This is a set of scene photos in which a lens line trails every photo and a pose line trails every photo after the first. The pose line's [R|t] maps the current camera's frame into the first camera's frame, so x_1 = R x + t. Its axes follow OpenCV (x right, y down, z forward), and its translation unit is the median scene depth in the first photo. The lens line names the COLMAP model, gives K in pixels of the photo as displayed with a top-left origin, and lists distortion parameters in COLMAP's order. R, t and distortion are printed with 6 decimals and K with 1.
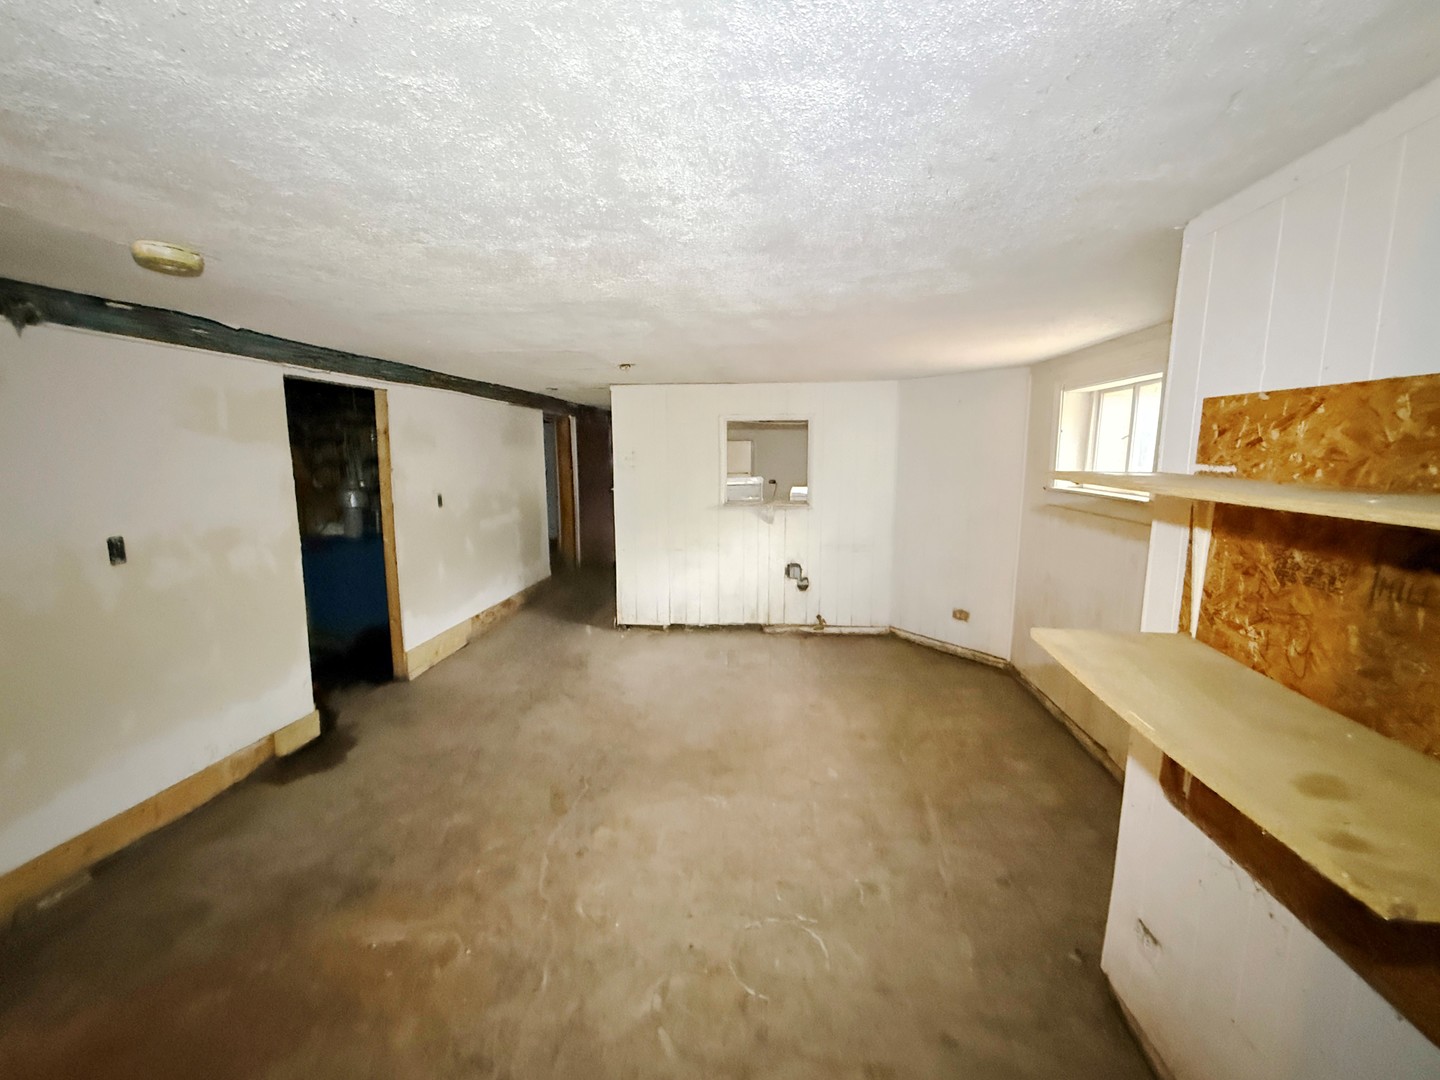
lens RADIAL K [[600.4, 0, 715.8], [0, 600.4, 535.6], [0, 0, 1]] dist [-0.000954, -0.000411]
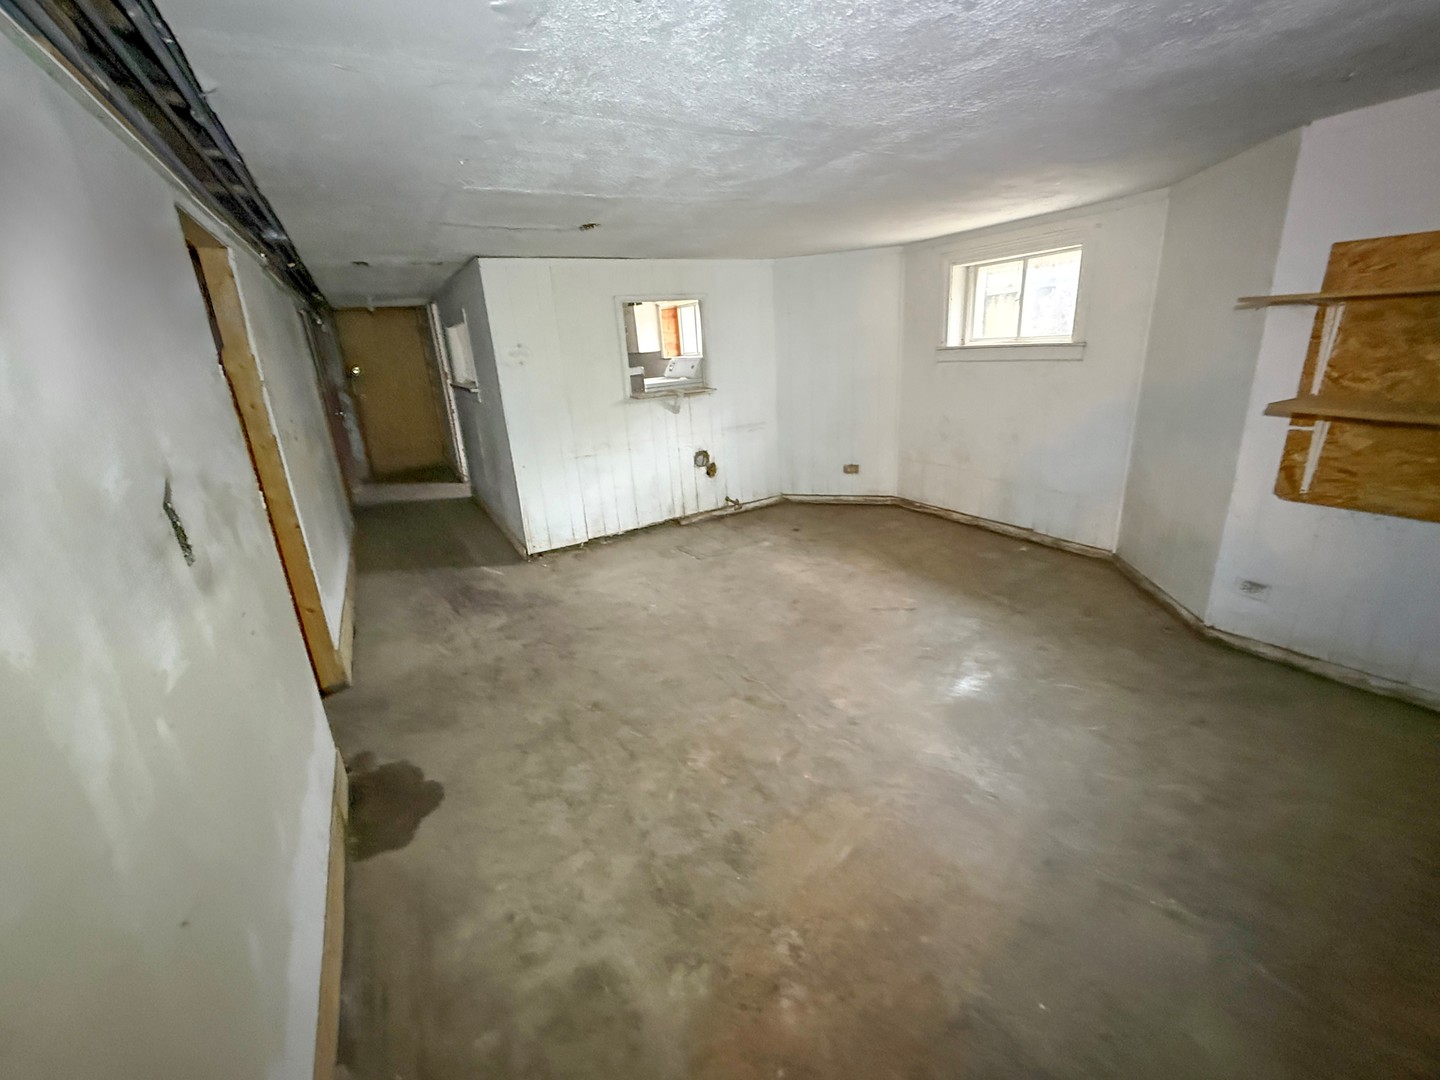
lens RADIAL K [[600.4, 0, 715.8], [0, 600.4, 535.6], [0, 0, 1]] dist [-0.000954, -0.000411]
pose [[0.808794, -0.226577, 0.542693, -0.462735], [0.145077, 0.971153, 0.189248, -0.002995], [-0.569917, -0.074331, 0.818334, 0.167145]]
